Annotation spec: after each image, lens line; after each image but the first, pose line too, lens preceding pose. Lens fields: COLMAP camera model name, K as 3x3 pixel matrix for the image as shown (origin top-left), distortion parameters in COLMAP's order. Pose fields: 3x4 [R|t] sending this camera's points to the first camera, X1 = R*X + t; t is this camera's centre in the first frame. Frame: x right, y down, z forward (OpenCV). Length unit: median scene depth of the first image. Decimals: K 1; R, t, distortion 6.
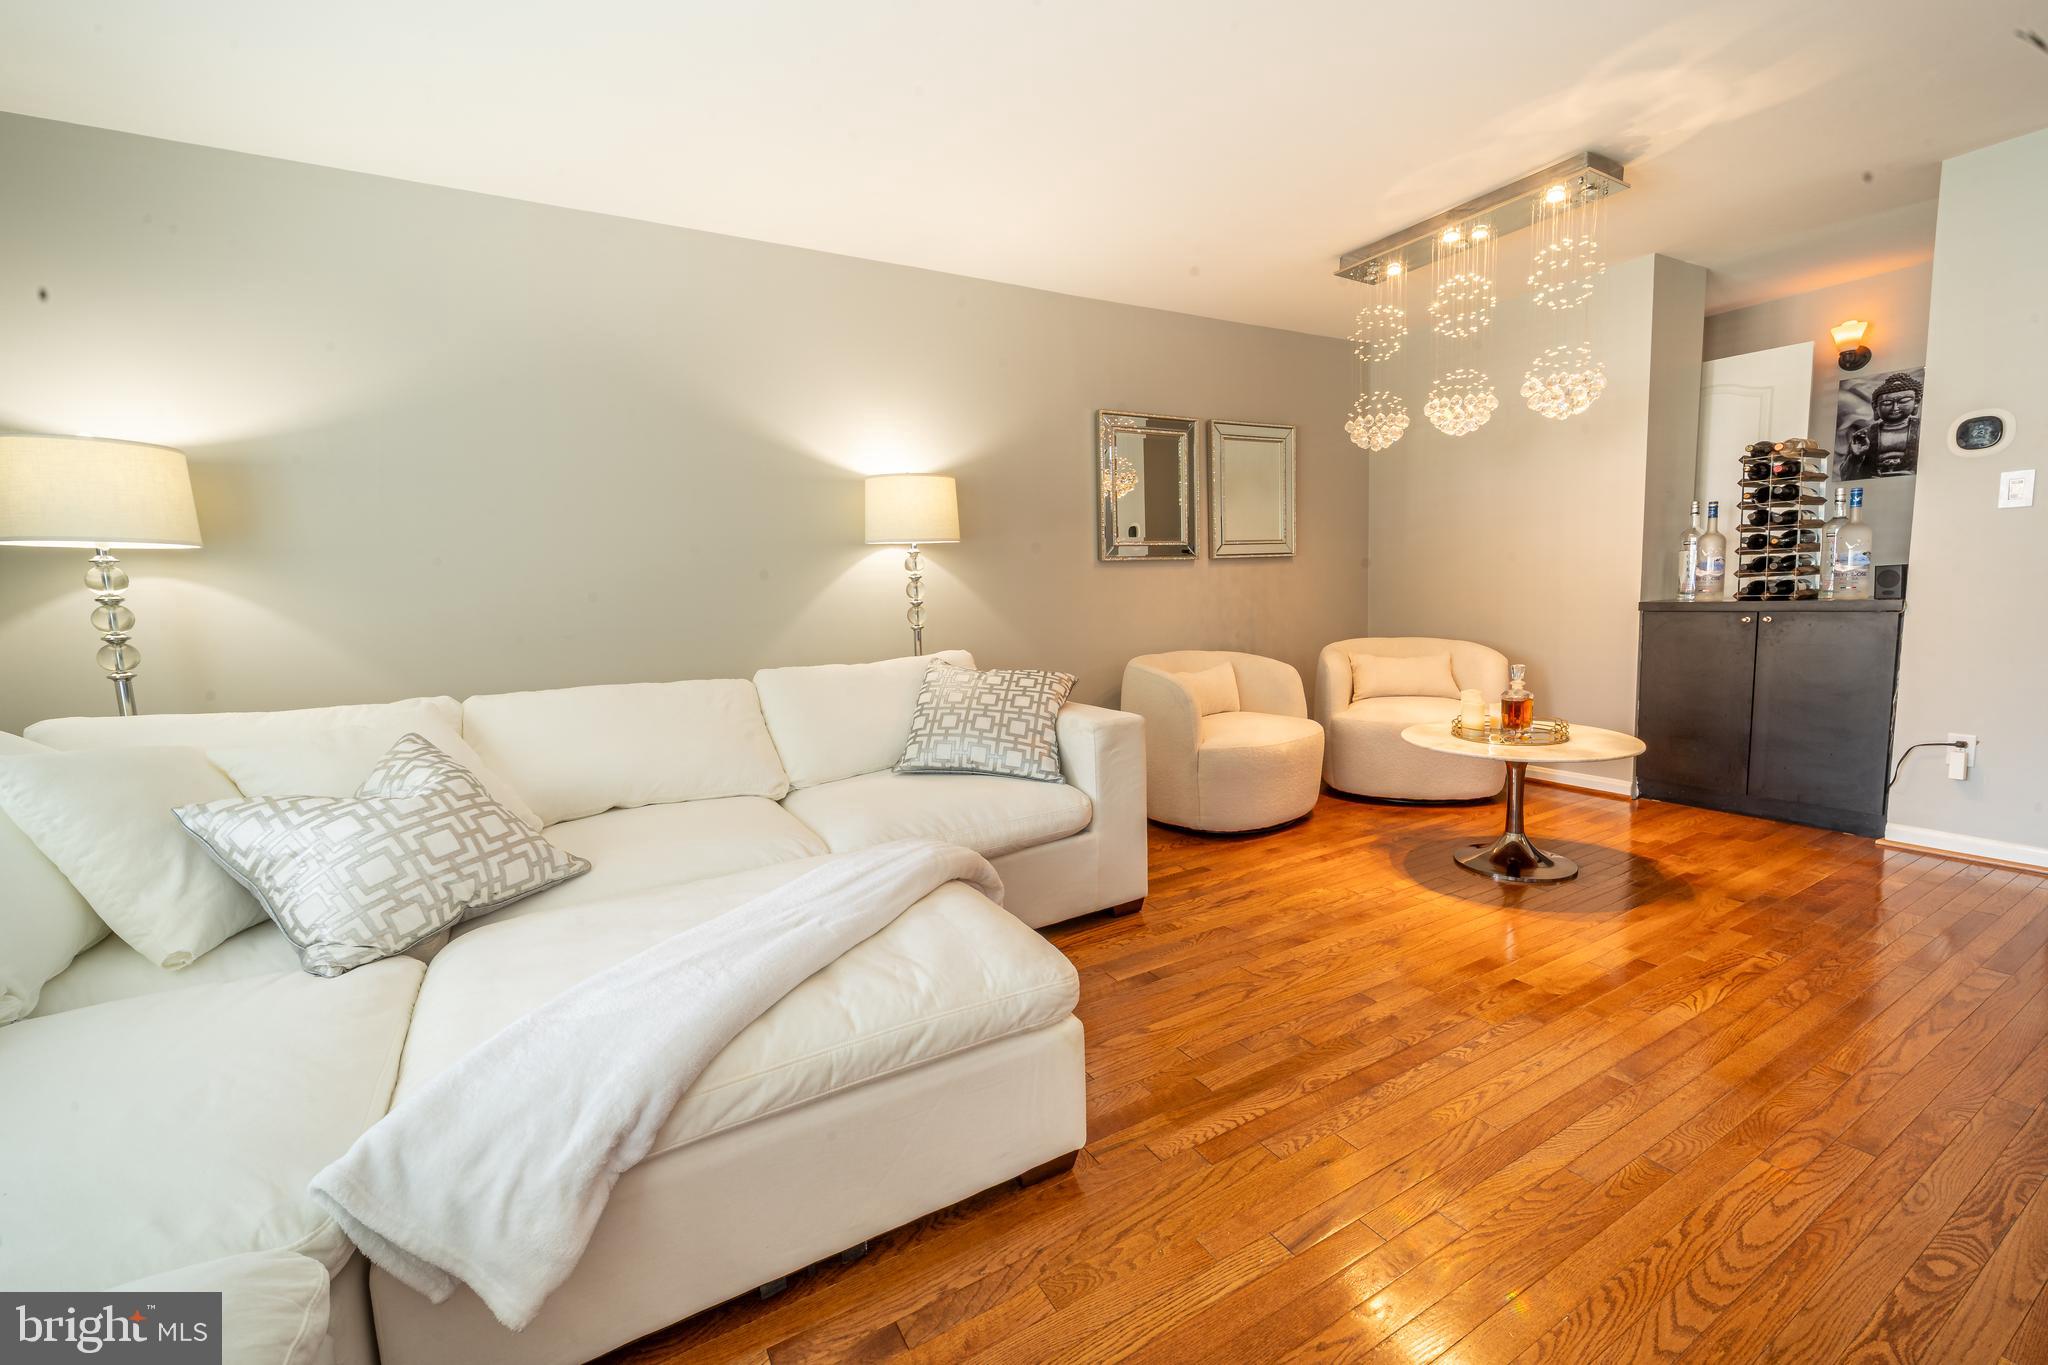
lens RADIAL K [[843.0, 0, 1024.0], [0, 843.0, 682.5], [0, 0, 1]] dist [0.000745, -0.000121]
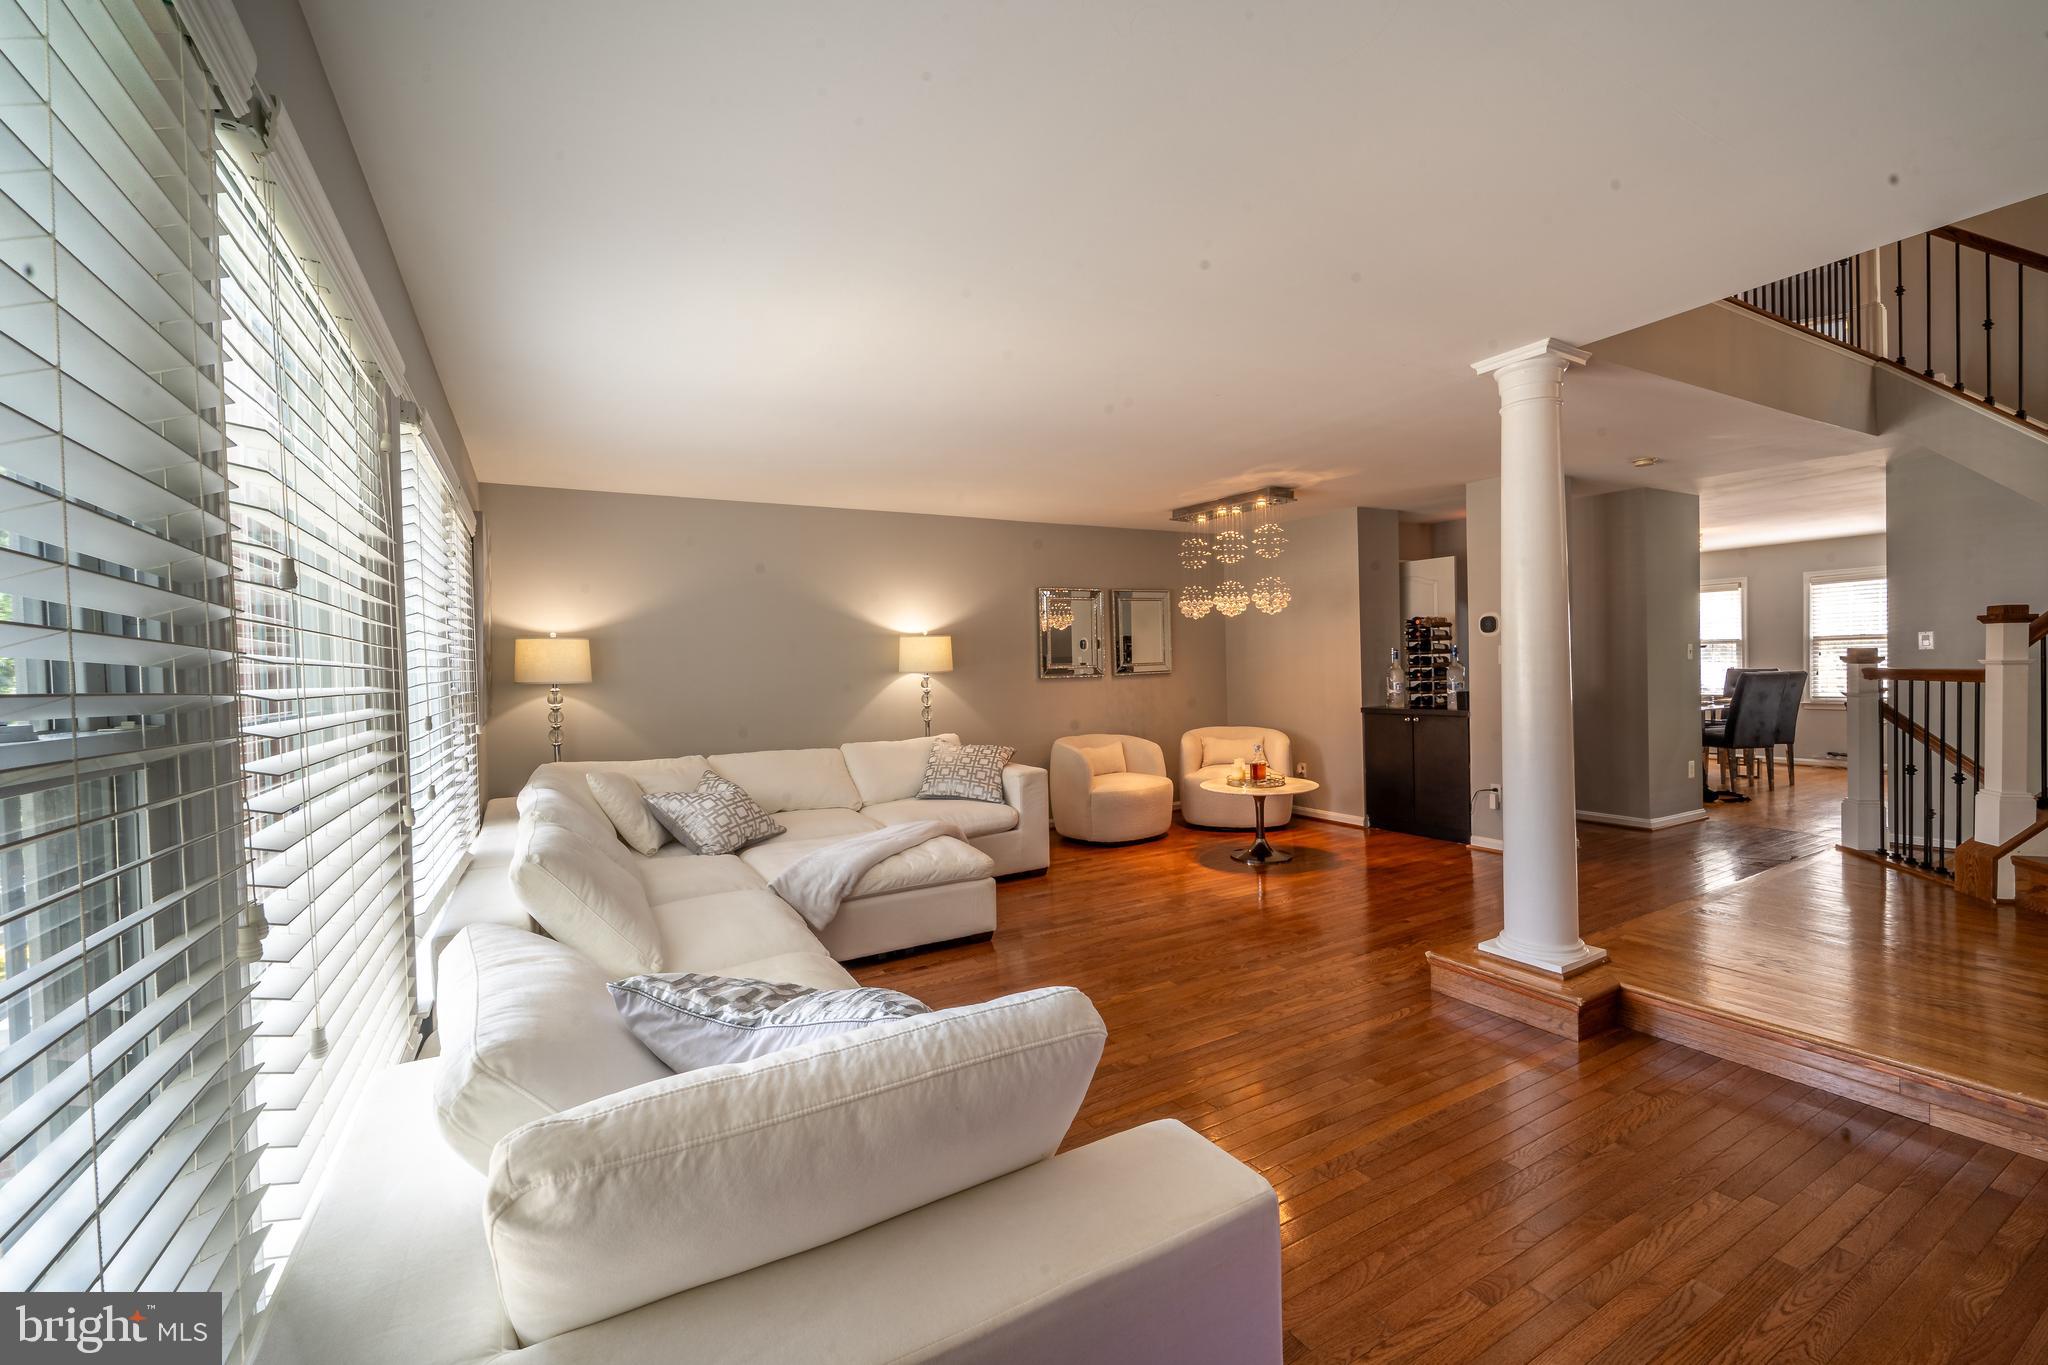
lens RADIAL K [[843.0, 0, 1024.0], [0, 843.0, 682.5], [0, 0, 1]] dist [0.000745, -0.000121]
pose [[0.999943, 0.009261, 0.005366, 0.068230], [-0.008735, 0.995819, -0.090934, 0.015283], [-0.006186, 0.090882, 0.995842, -0.808086]]
